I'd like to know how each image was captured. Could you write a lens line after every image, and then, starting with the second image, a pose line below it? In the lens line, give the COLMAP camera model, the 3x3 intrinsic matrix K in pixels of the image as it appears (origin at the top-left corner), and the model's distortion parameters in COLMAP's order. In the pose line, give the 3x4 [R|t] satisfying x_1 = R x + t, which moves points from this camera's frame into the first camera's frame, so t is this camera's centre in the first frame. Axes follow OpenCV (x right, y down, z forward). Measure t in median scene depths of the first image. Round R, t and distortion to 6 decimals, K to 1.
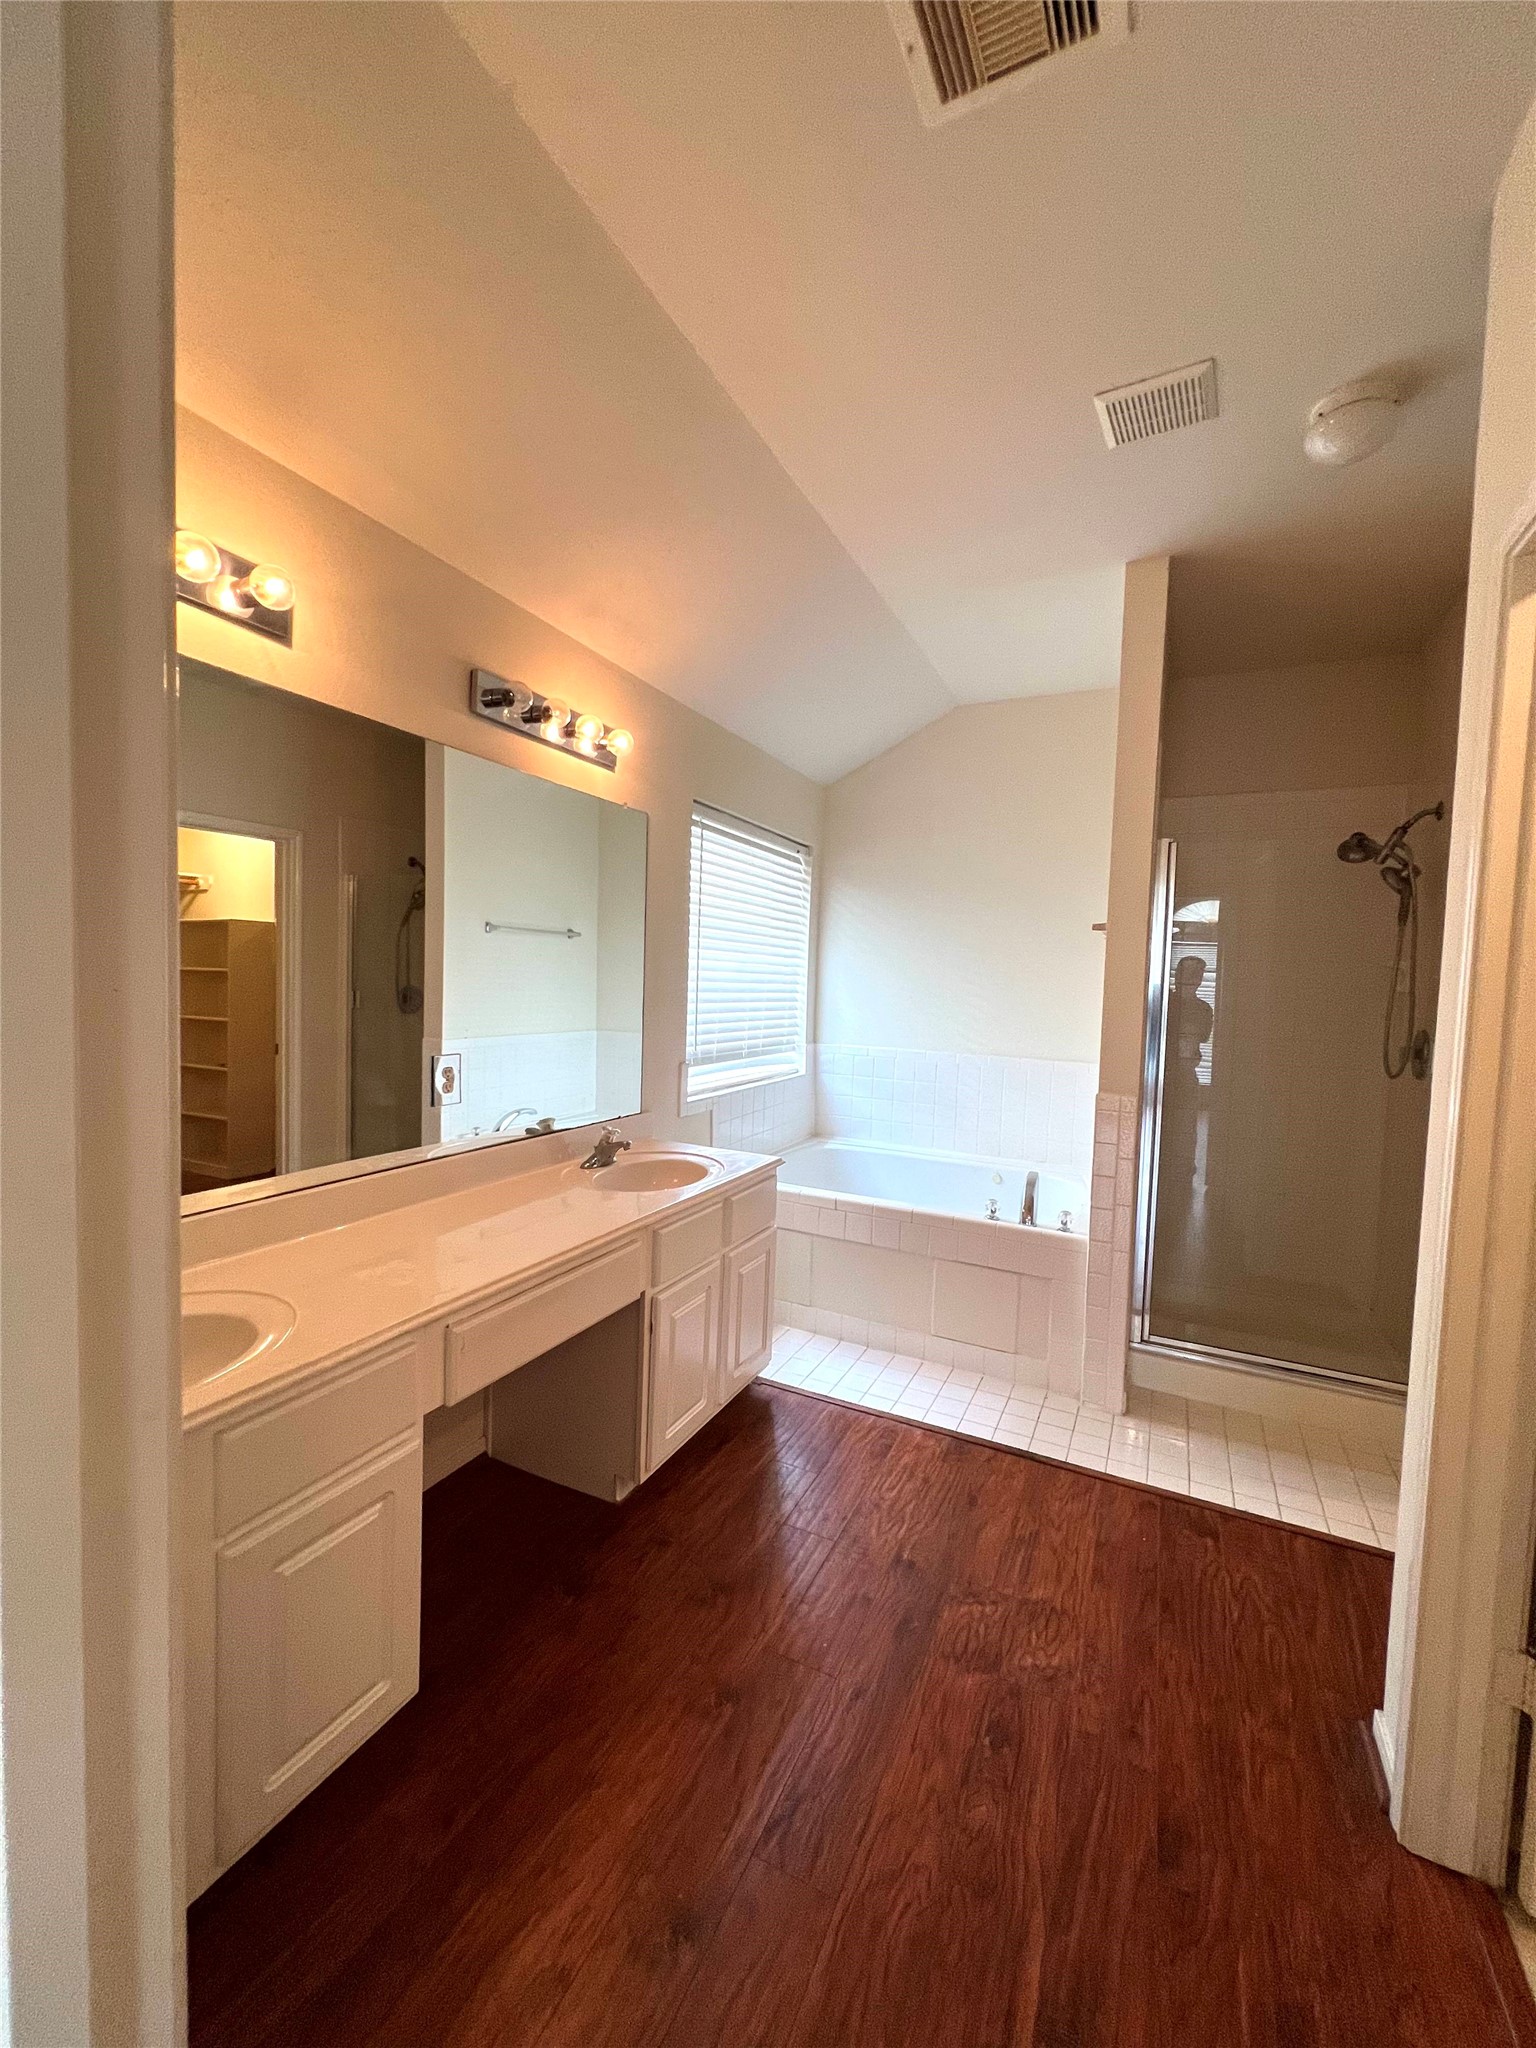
lens RADIAL K [[816.0, 0, 769.0], [0, 816.0, 1028.9], [0, 0, 1]] dist [-0.002122, -0.000335]
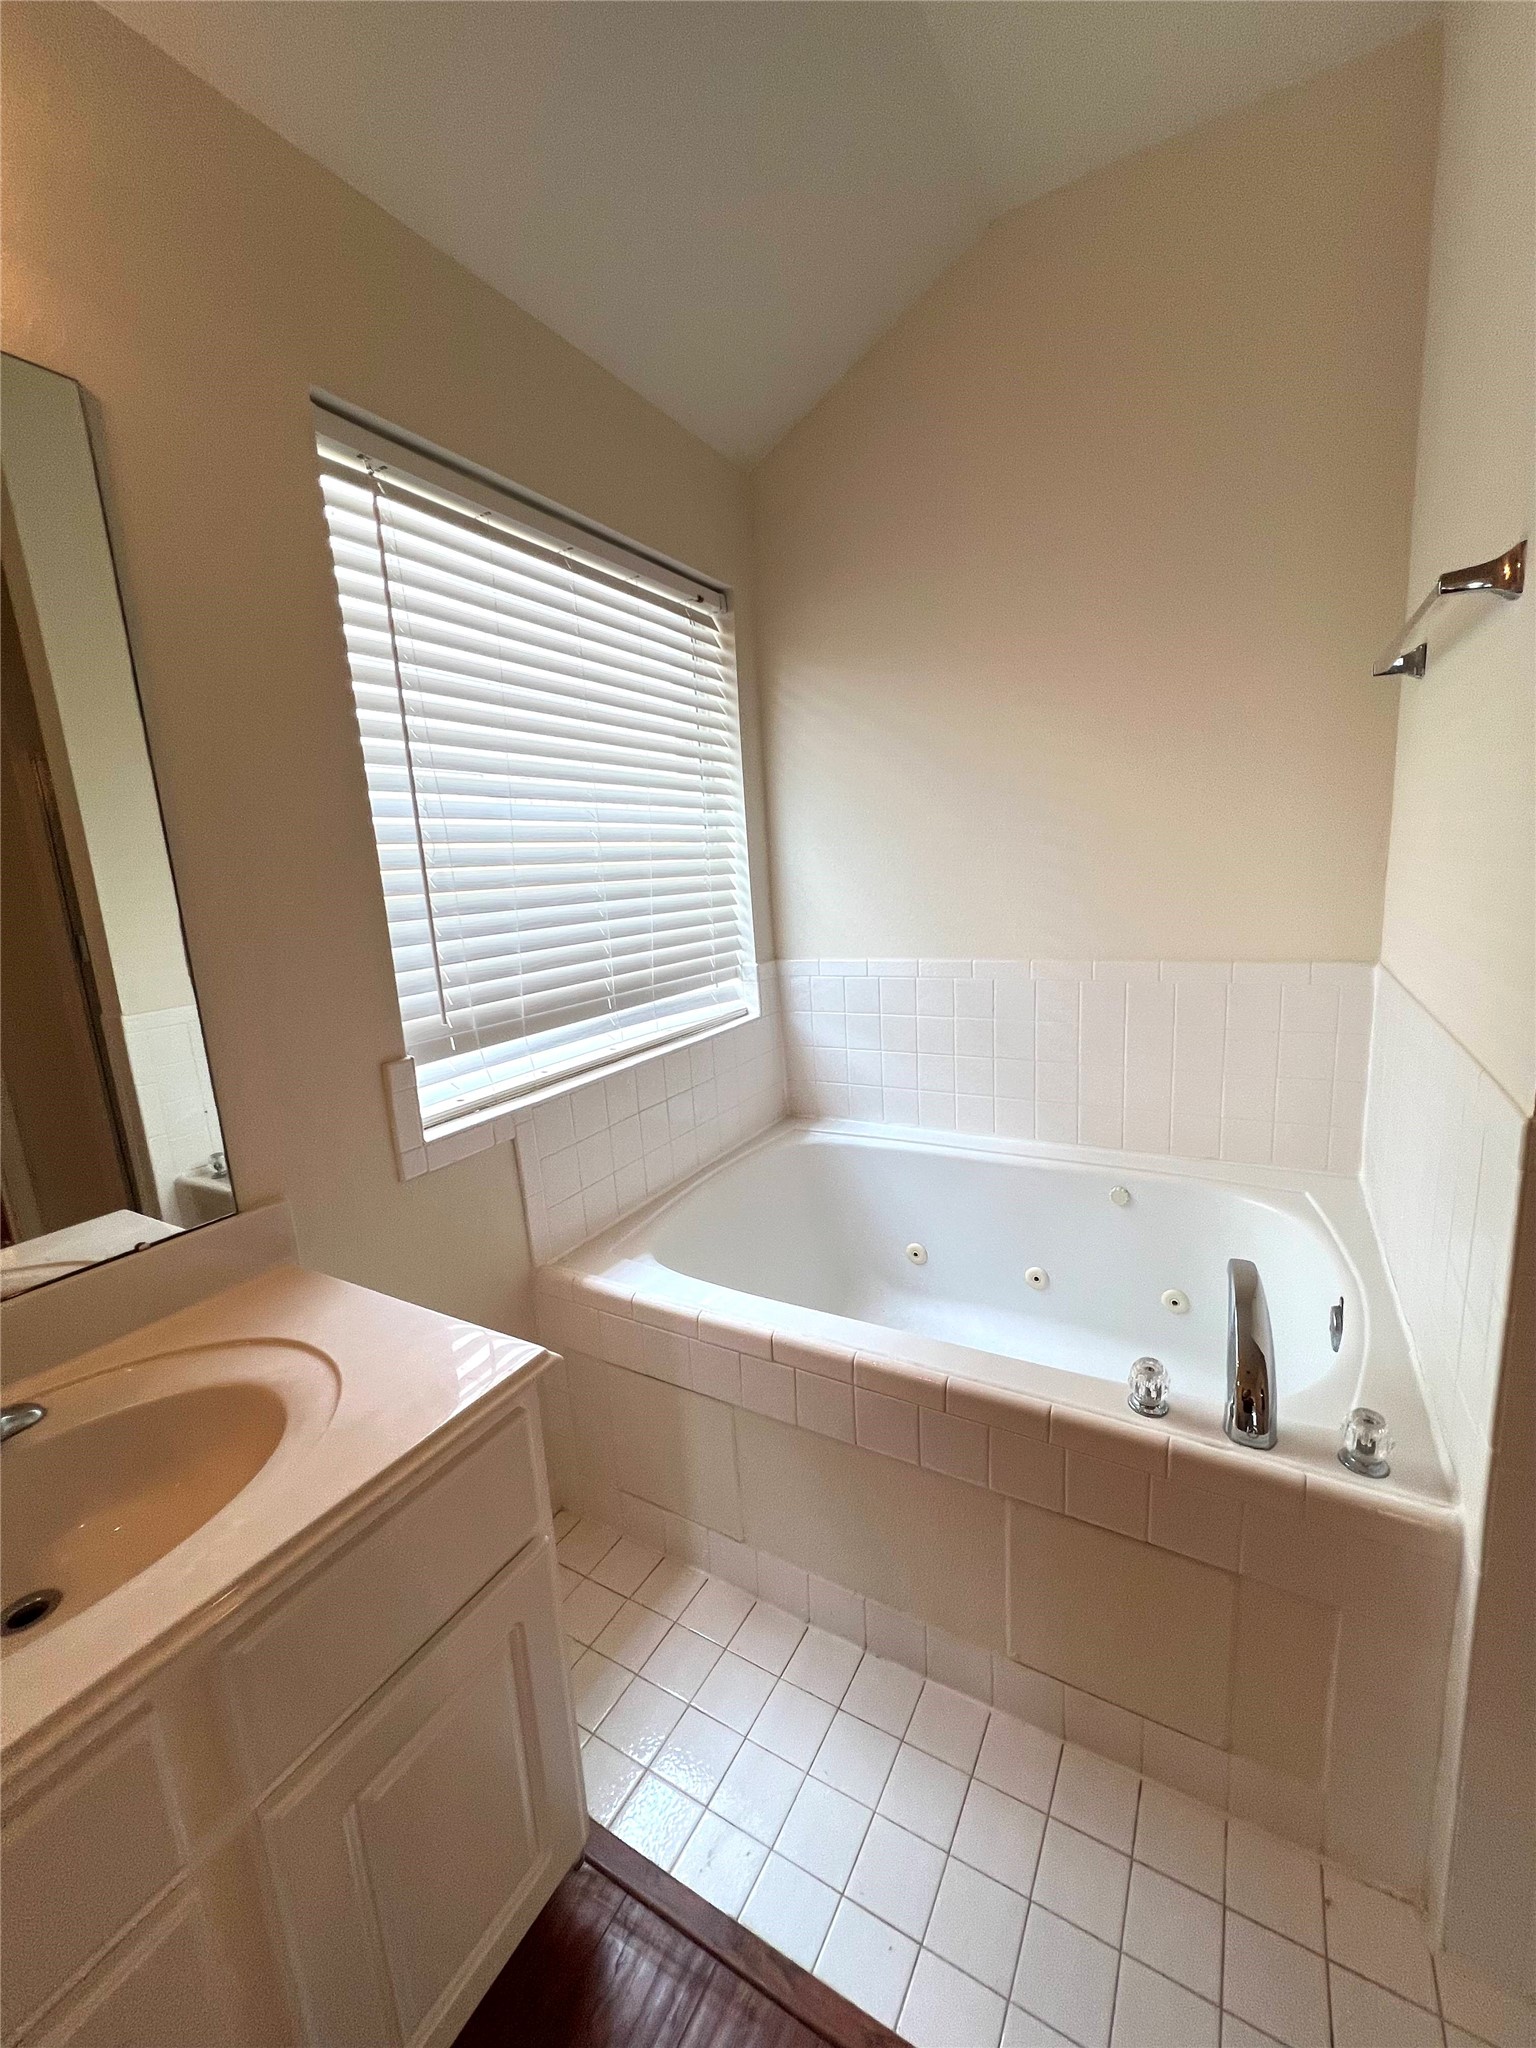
lens RADIAL K [[816.0, 0, 766.2], [0, 816.0, 1013.9], [0, 0, 1]] dist [-0.002122, -0.000335]
pose [[0.992122, -0.079847, -0.096528, 0.115416], [0.090613, 0.989472, 0.112846, -0.011177], [0.086501, -0.120704, 0.988913, 0.495180]]
